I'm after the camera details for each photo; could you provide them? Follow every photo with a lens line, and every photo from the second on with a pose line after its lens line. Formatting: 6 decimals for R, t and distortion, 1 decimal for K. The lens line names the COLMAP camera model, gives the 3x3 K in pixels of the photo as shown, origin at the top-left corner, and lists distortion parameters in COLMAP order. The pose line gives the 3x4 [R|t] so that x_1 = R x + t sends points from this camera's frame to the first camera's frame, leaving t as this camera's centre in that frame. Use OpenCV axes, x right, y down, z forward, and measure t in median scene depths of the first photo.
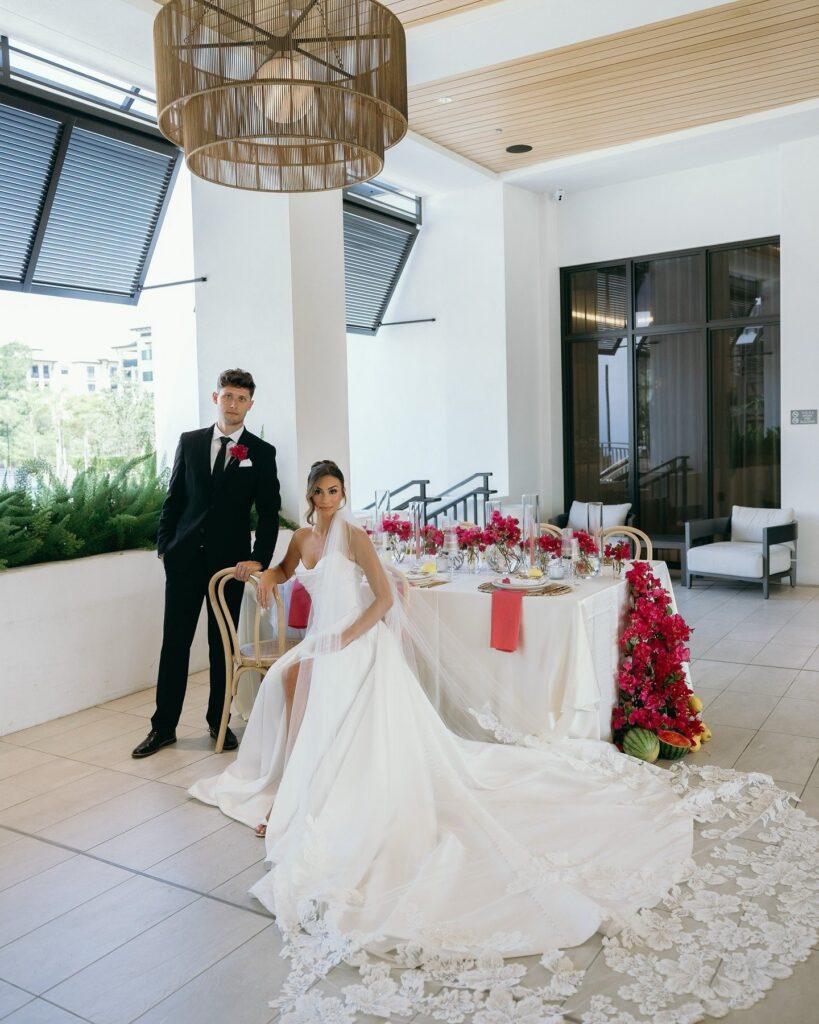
lens RADIAL K [[916.0, 0, 411.0], [0, 916.0, 507.9], [0, 0, 1]] dist [-0.015301, 0.024017]
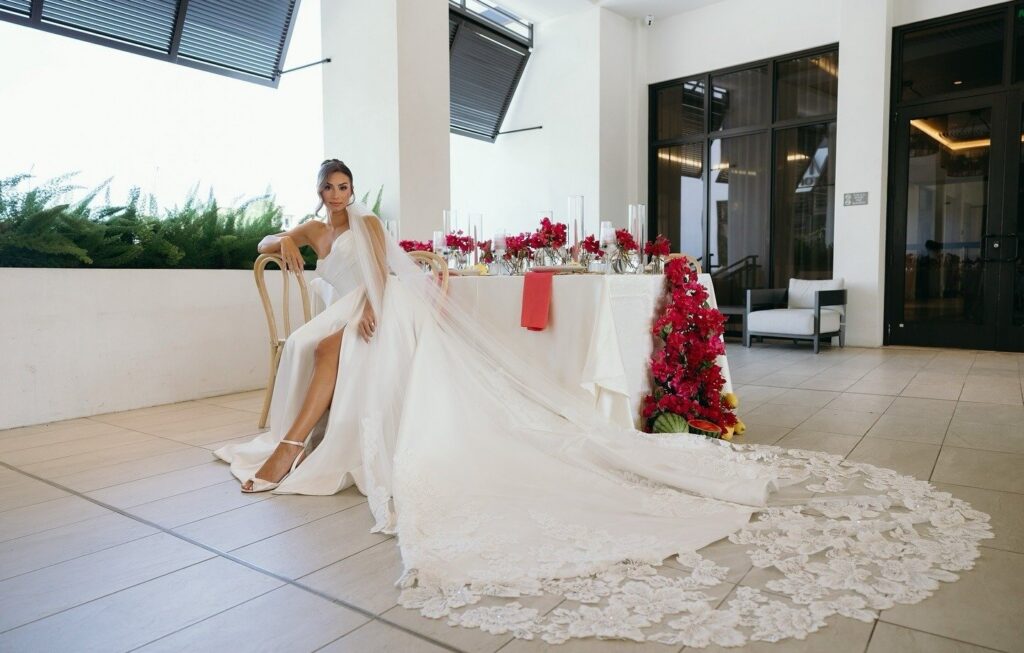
lens RADIAL K [[688.3, 0, 506.6], [0, 688.3, 330.9], [0, 0, 1]] dist [0.010034, -0.004660]
pose [[0.997494, 0.025292, -0.066072, 0.060475], [-0.024948, 0.999671, 0.006025, 0.076328], [0.066202, -0.004362, 0.997797, 0.119685]]
